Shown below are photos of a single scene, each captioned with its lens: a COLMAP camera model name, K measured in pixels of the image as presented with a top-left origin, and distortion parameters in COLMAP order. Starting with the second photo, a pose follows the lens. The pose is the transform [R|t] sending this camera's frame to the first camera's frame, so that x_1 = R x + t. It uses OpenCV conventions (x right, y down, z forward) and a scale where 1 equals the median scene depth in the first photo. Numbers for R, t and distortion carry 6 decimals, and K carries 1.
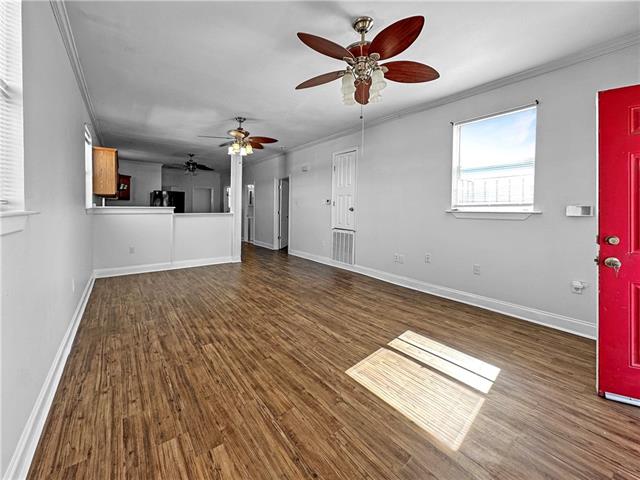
lens RADIAL K [[261.8, 0, 320.5], [0, 261.8, 236.7], [0, 0, 1]] dist [0.003079, -0.000006]
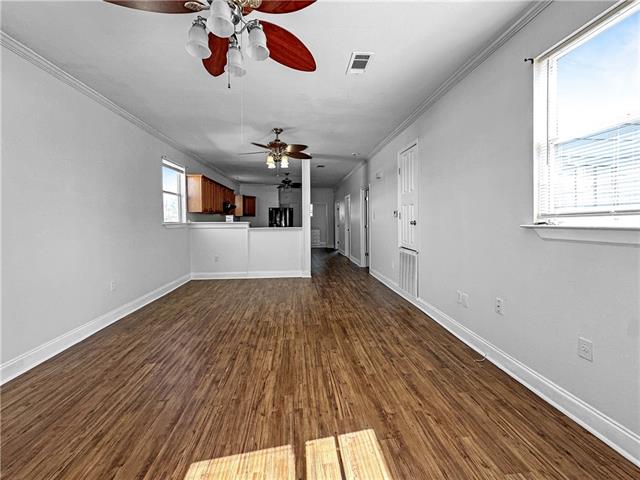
lens RADIAL K [[261.8, 0, 322.2], [0, 261.8, 242.6], [0, 0, 1]] dist [0.003079, -0.000006]
pose [[0.854670, 0.031642, -0.518206, 0.452437], [-0.046581, 0.998789, -0.015840, -0.038443], [0.517077, 0.037676, 0.855109, 0.361239]]
